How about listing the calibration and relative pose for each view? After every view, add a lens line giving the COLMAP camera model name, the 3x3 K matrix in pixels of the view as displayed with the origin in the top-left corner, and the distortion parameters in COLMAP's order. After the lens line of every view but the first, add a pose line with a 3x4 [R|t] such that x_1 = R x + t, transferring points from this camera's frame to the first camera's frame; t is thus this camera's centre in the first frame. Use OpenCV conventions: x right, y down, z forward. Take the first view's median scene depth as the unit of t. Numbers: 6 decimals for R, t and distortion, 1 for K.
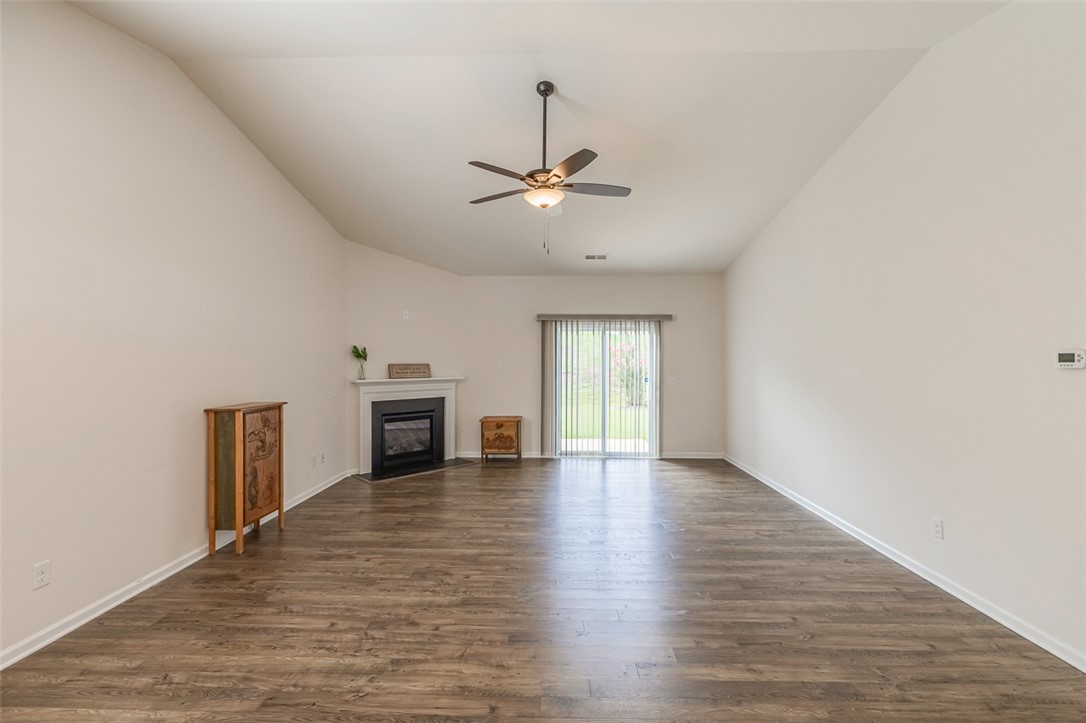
lens RADIAL K [[484.9, 0, 561.9], [0, 484.9, 358.0], [0, 0, 1]] dist [0.000461, 0.000149]
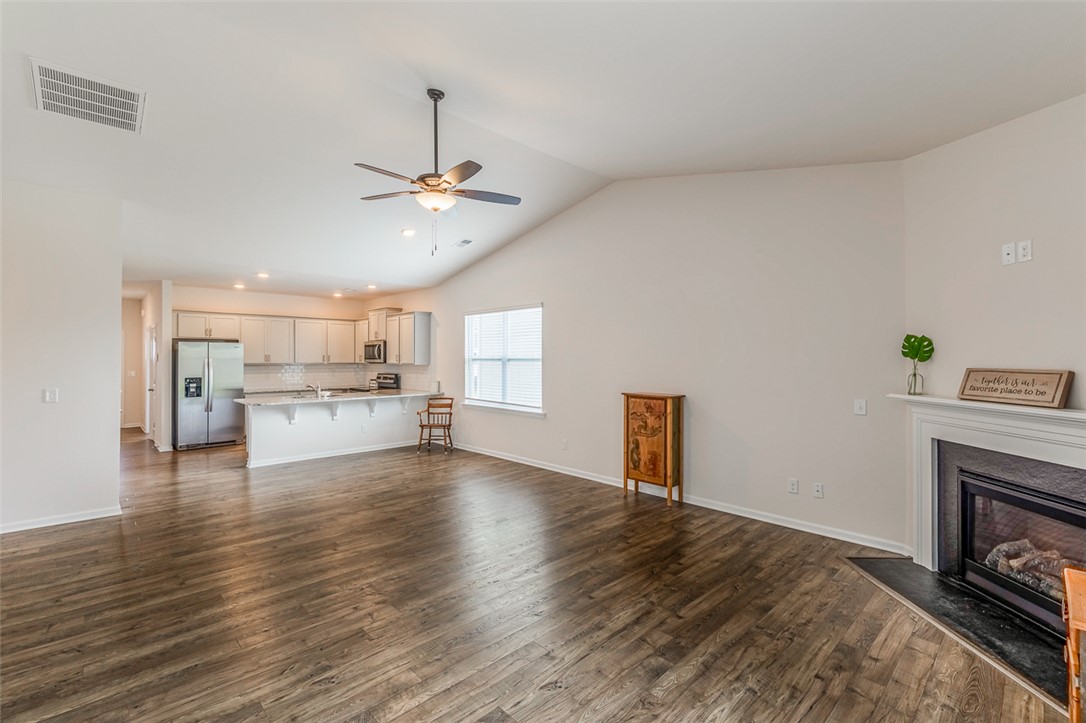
lens RADIAL K [[461.3, 0, 524.4], [0, 461.3, 356.0], [0, 0, 1]] dist [0.002622, 0.000176]
pose [[-0.741168, -0.003667, -0.671309, 0.255539], [0.002090, 0.999968, -0.007769, 0.002449], [0.671316, -0.007161, -0.741137, 0.982981]]
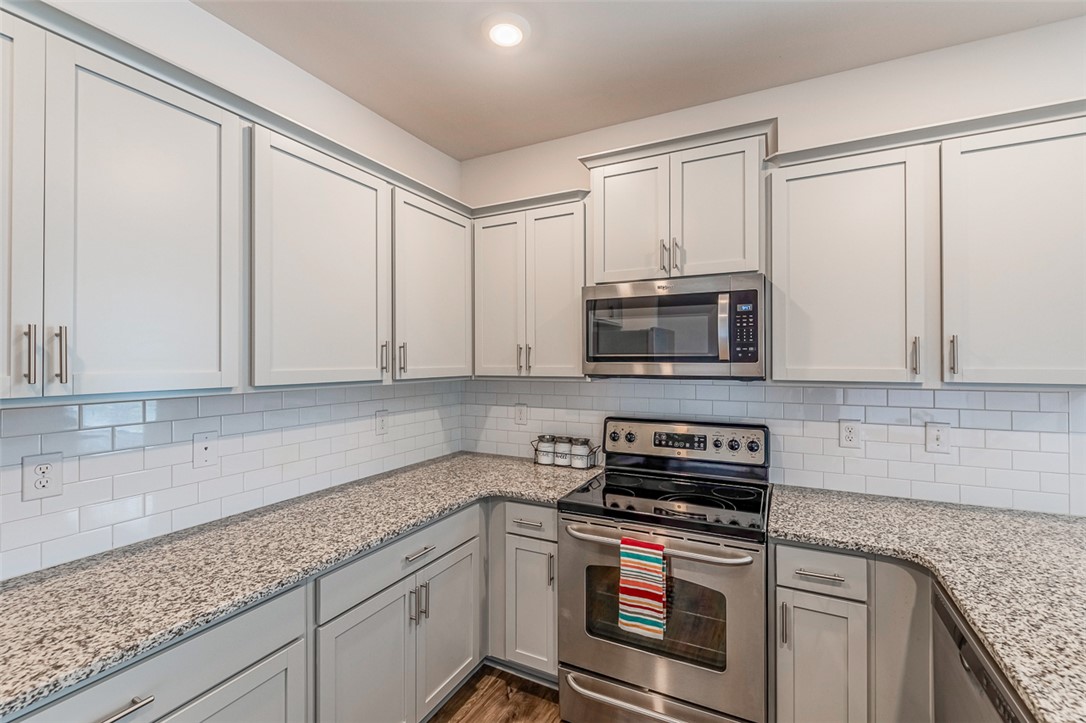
lens RADIAL K [[460.5, 0, 550.1], [0, 460.5, 357.5], [0, 0, 1]] dist [-0.000737, -0.000117]
pose [[-0.433108, -0.005610, -0.901325, -0.032538], [0.004959, 0.999951, -0.008607, -0.000383], [0.901329, -0.008198, -0.433059, -0.304940]]
